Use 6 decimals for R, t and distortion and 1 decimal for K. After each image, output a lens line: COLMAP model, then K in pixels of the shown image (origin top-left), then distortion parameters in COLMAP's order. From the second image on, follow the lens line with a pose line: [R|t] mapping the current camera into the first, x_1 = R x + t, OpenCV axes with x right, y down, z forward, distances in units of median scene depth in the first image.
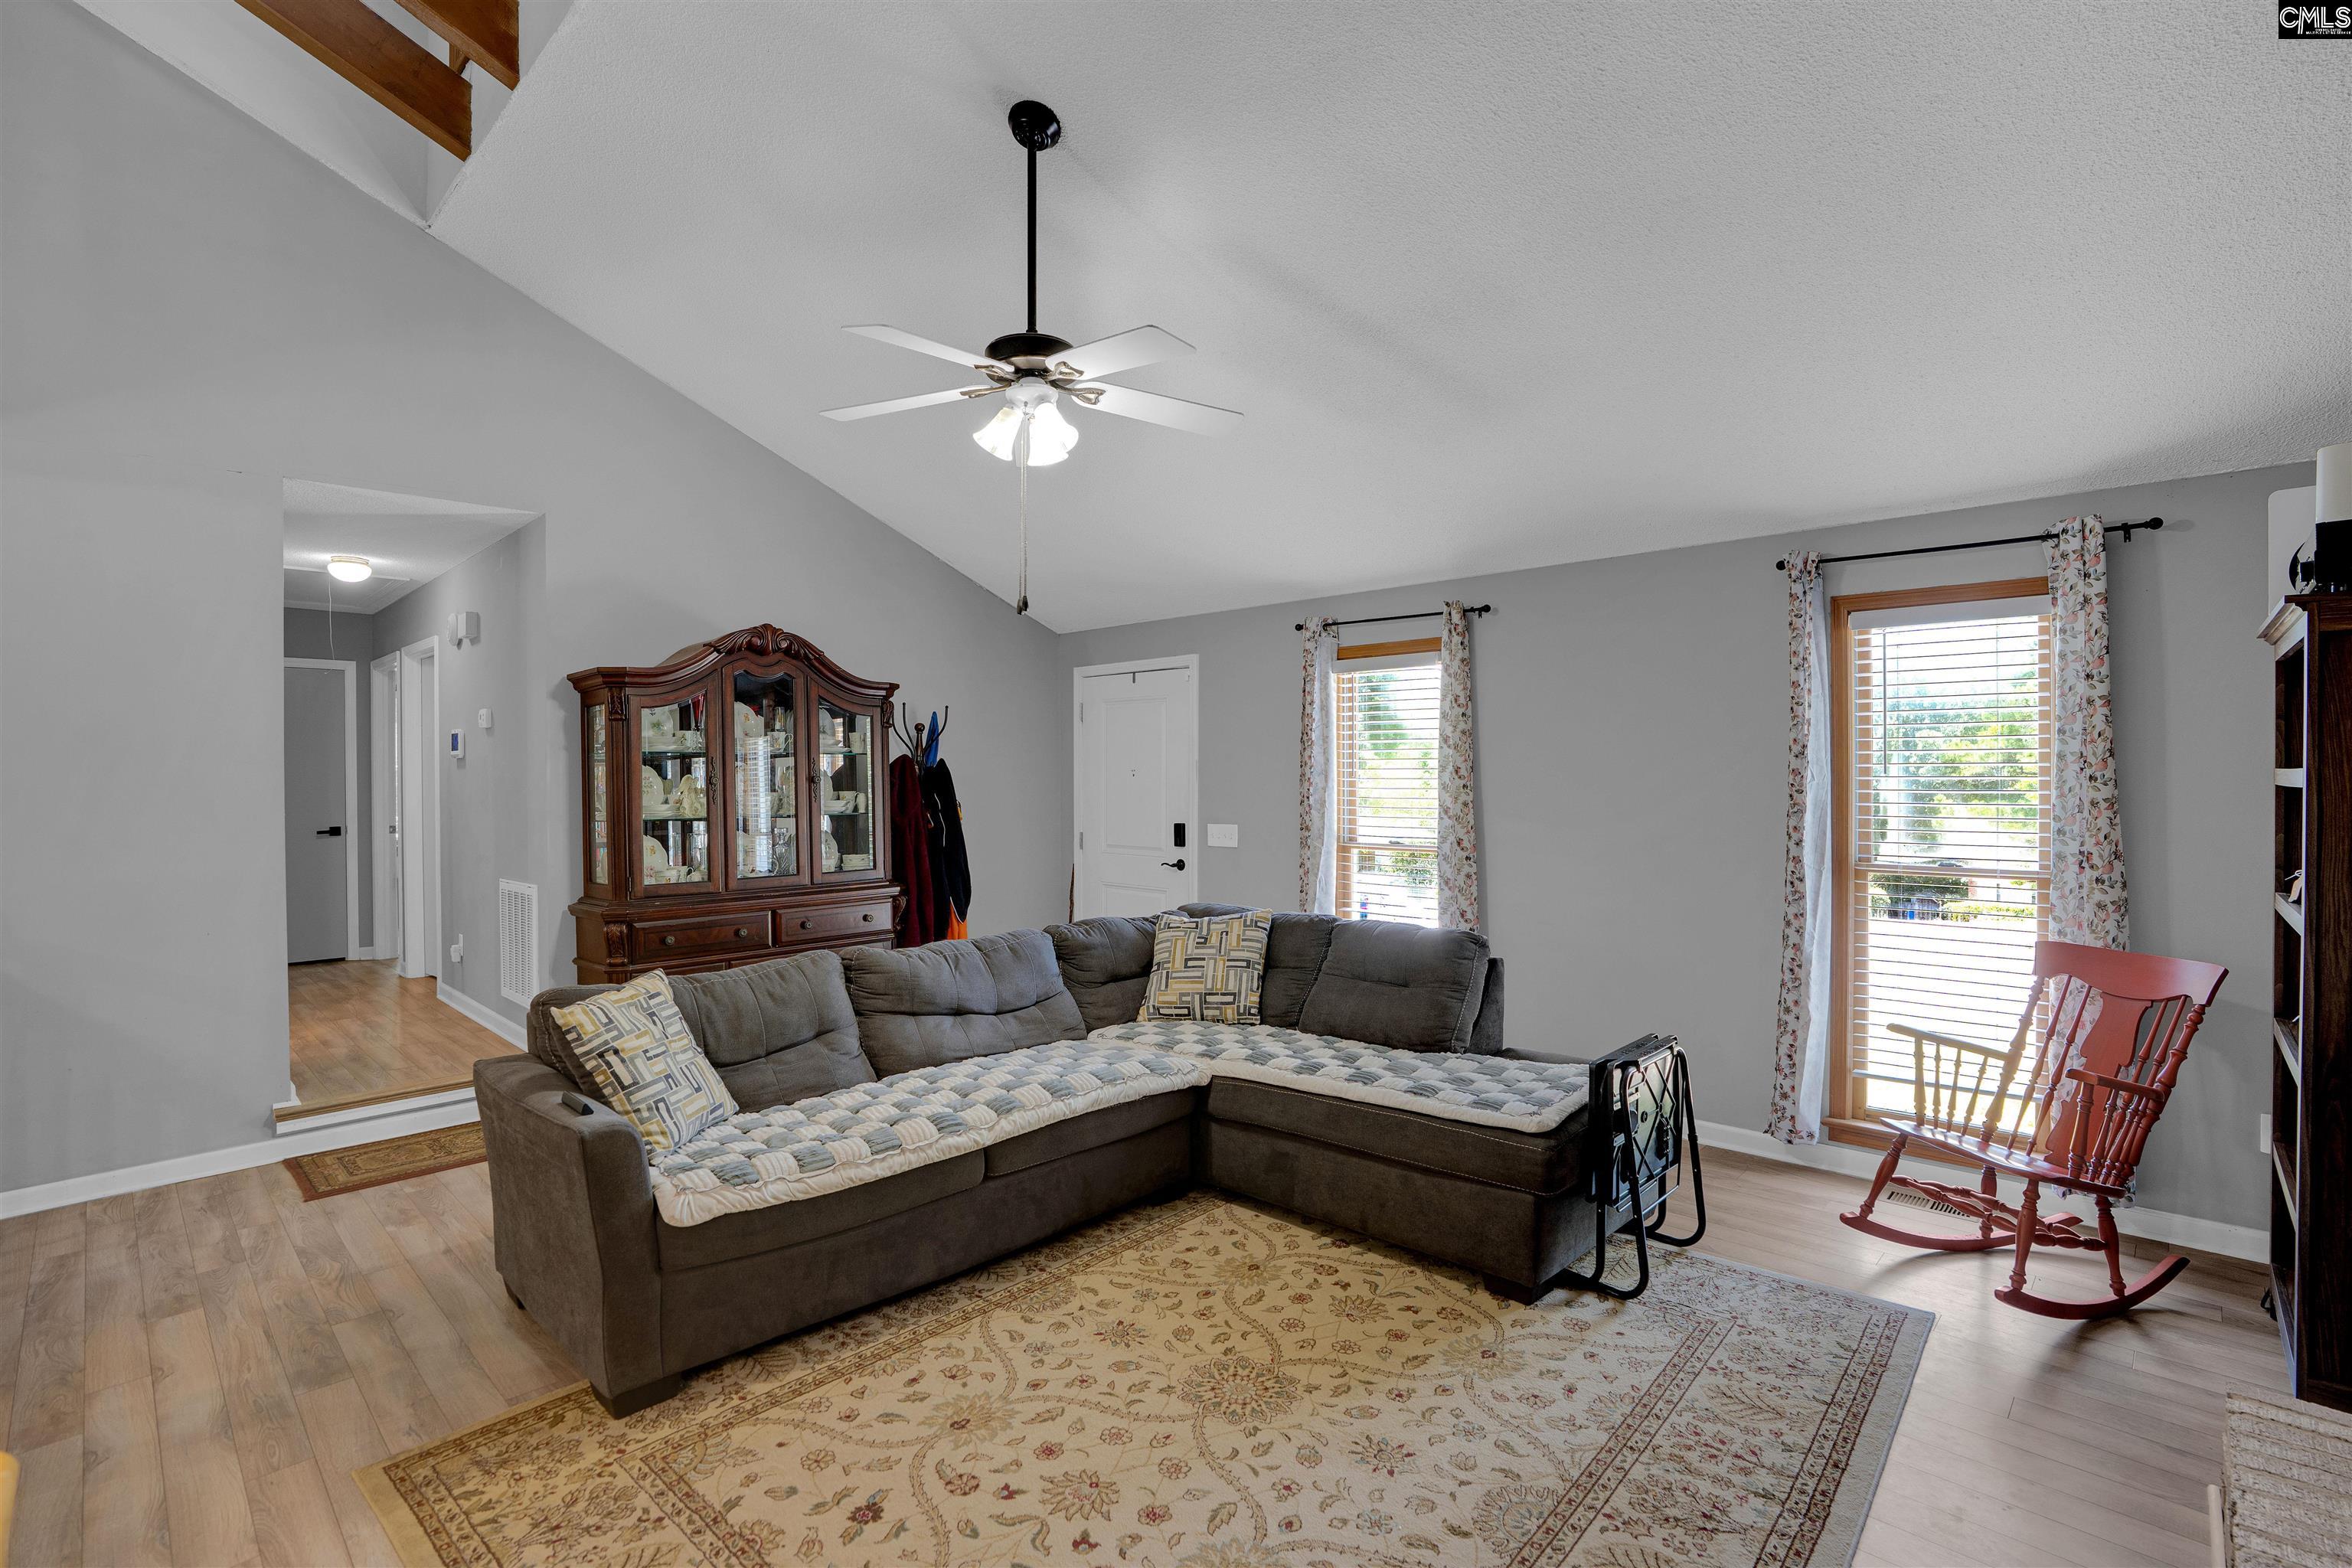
lens RADIAL K [[1113.1, 0, 1150.7], [0, 1113.1, 760.2], [0, 0, 1]] dist [-0.037058, 0.000101]
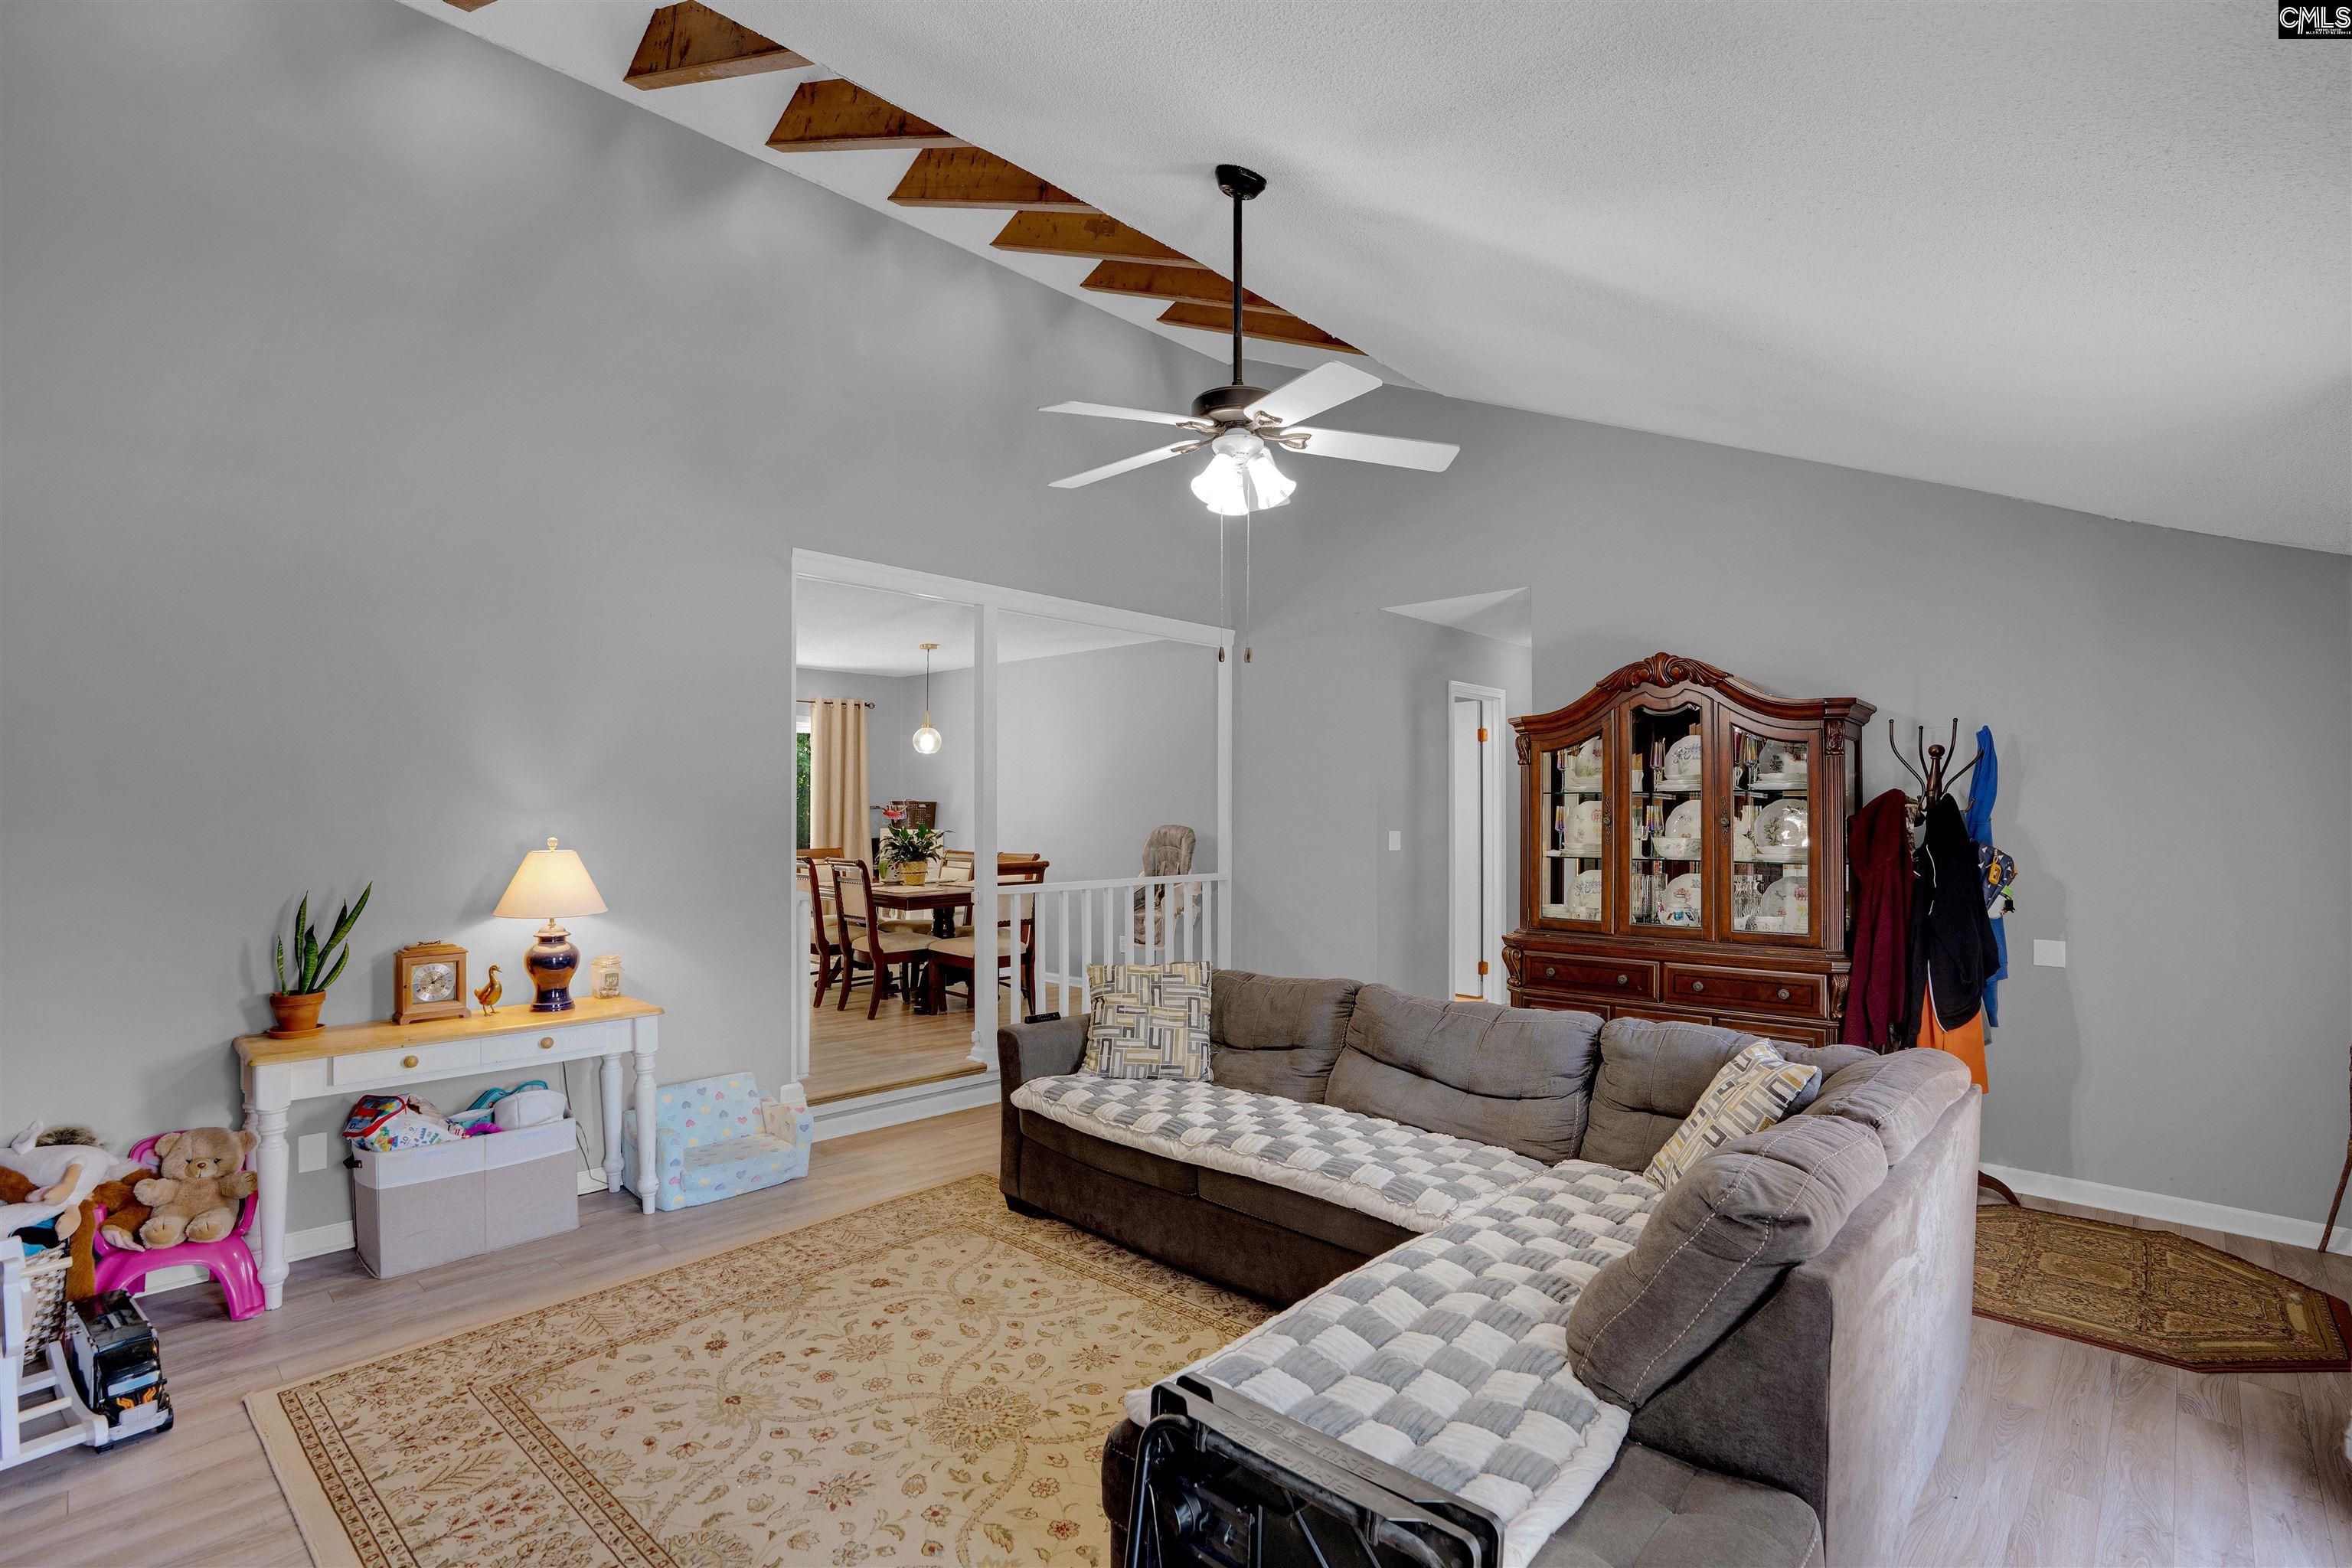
lens RADIAL K [[1096.4, 0, 1166.0], [0, 1096.4, 784.6], [0, 0, 1]] dist [-0.042601, 0.021238]
pose [[0.011957, -0.025589, -0.999601, 1.043820], [0.002783, 0.999669, -0.025557, 0.014836], [0.999925, -0.002476, 0.012024, 1.105846]]
